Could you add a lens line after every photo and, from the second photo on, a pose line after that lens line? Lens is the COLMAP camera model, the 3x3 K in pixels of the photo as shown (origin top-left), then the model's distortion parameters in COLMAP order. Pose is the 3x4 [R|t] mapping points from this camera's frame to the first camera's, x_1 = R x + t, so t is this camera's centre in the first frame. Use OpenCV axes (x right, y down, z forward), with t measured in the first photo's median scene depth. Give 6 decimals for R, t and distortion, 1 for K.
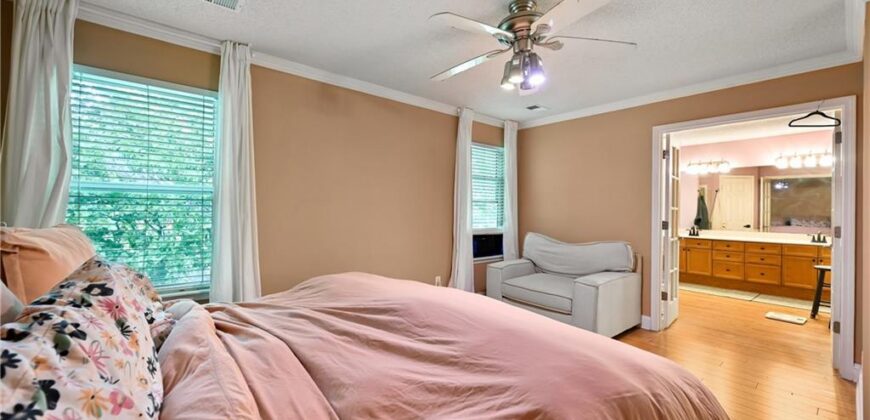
lens RADIAL K [[341.6, 0, 434.1], [0, 341.6, 212.5], [0, 0, 1]] dist [0.000455, -0.000005]
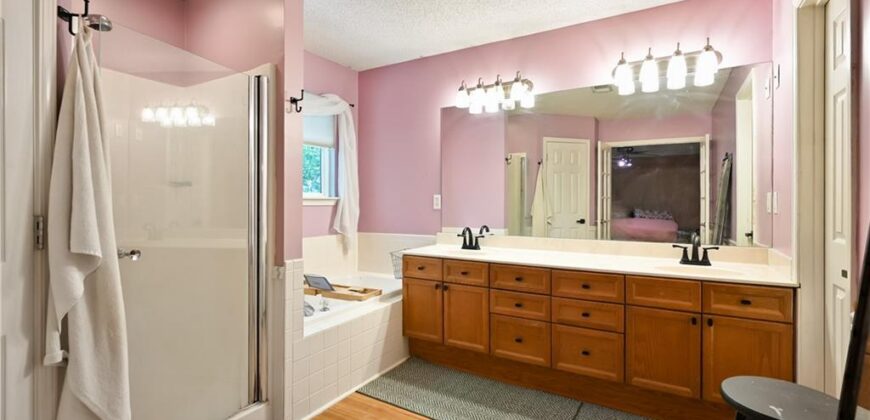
lens RADIAL K [[391.0, 0, 435.7], [0, 391.0, 205.4], [0, 0, 1]] dist [-0.001662, -0.000024]
pose [[0.941871, -0.006860, 0.335905, 0.601002], [0.006499, 0.999976, 0.002198, 0.011387], [-0.335912, 0.000113, 0.941893, 0.590263]]
